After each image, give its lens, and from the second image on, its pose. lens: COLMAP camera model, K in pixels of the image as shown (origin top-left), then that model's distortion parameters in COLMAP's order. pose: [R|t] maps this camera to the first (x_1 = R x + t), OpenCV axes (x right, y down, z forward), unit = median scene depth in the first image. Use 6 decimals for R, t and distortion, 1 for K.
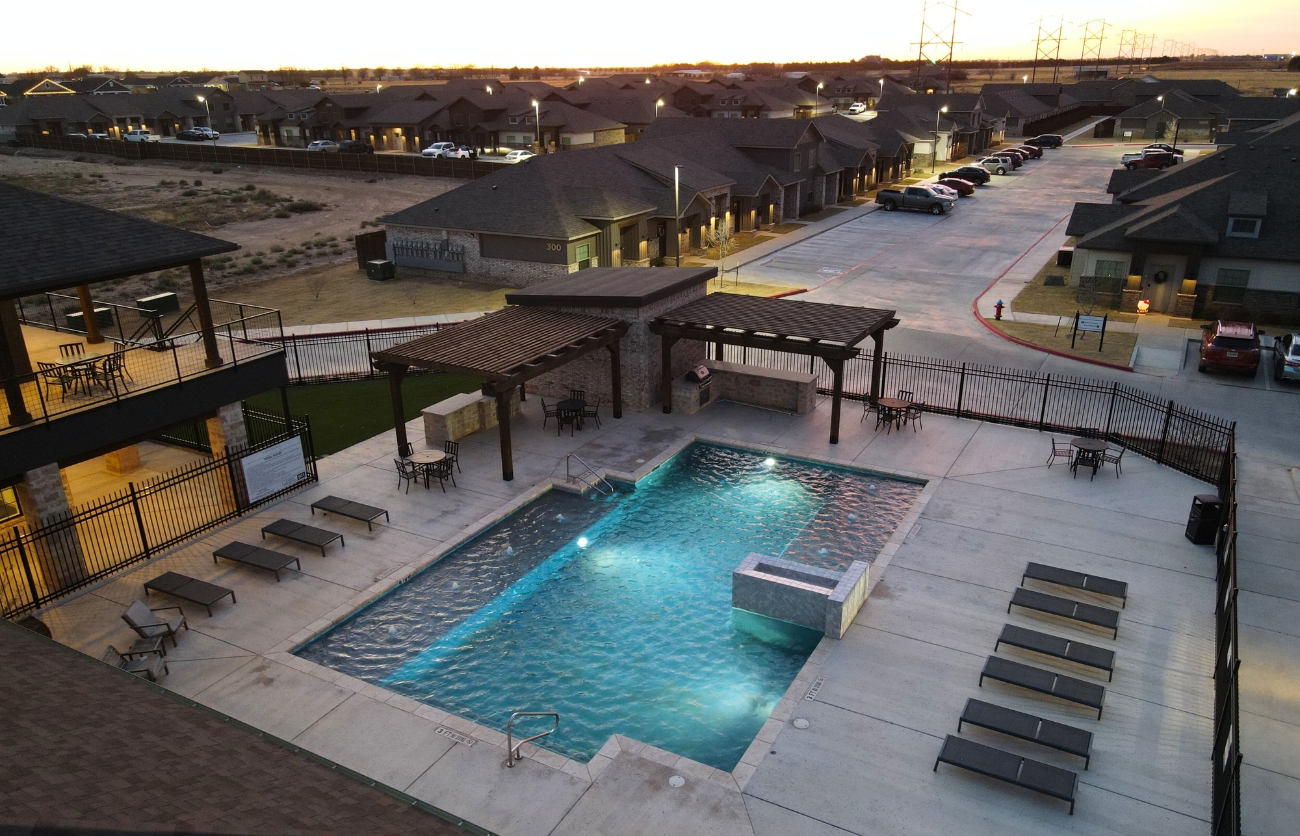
lens RADIAL K [[955.9, 0, 655.2], [0, 955.9, 465.7], [0, 0, 1]] dist [0.001160, 0.023835]
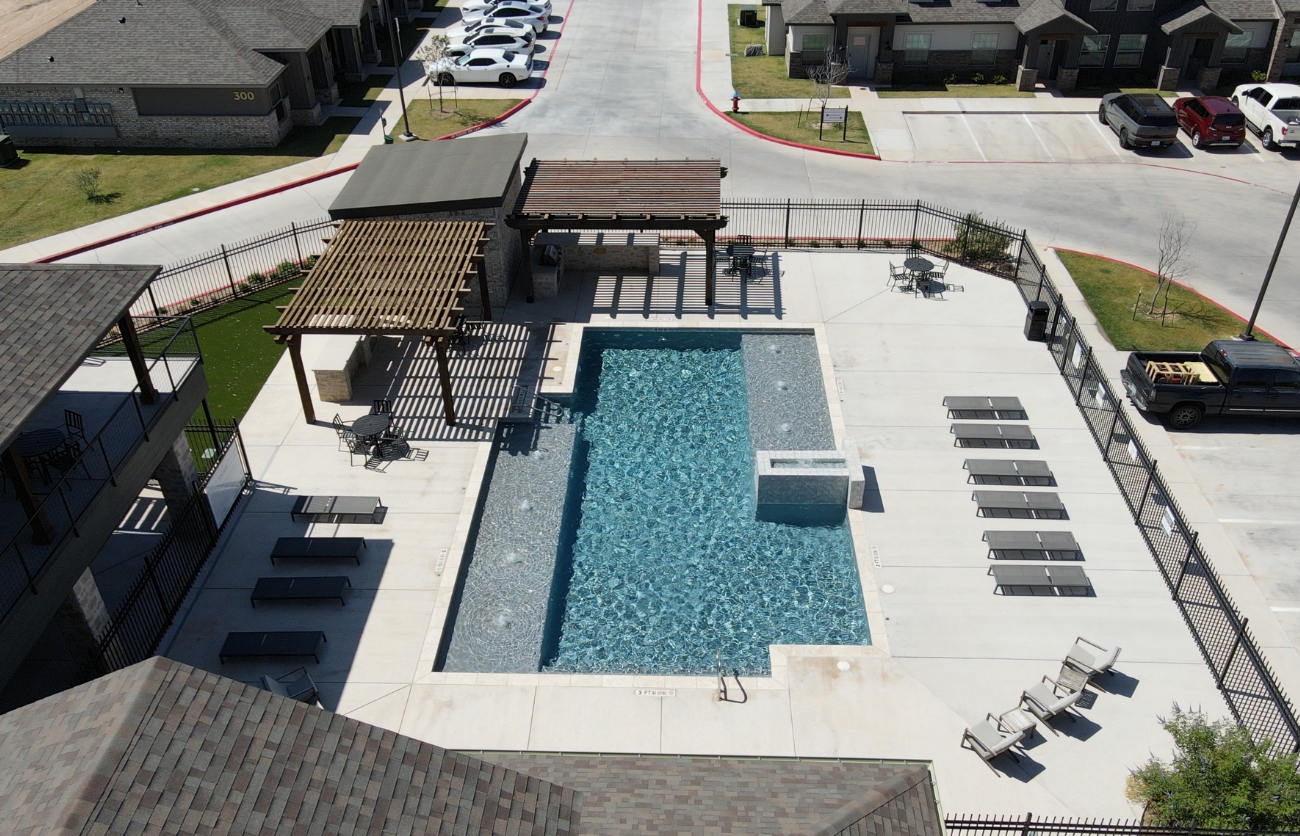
lens RADIAL K [[1112.5, 0, 652.1], [0, 1112.5, 419.4], [0, 0, 1]] dist [-0.009446, 0.036158]
pose [[0.892370, -0.259055, 0.369547, -0.343095], [0.178063, 0.954518, 0.239144, -0.198935], [-0.414691, -0.147602, 0.897911, -0.097259]]
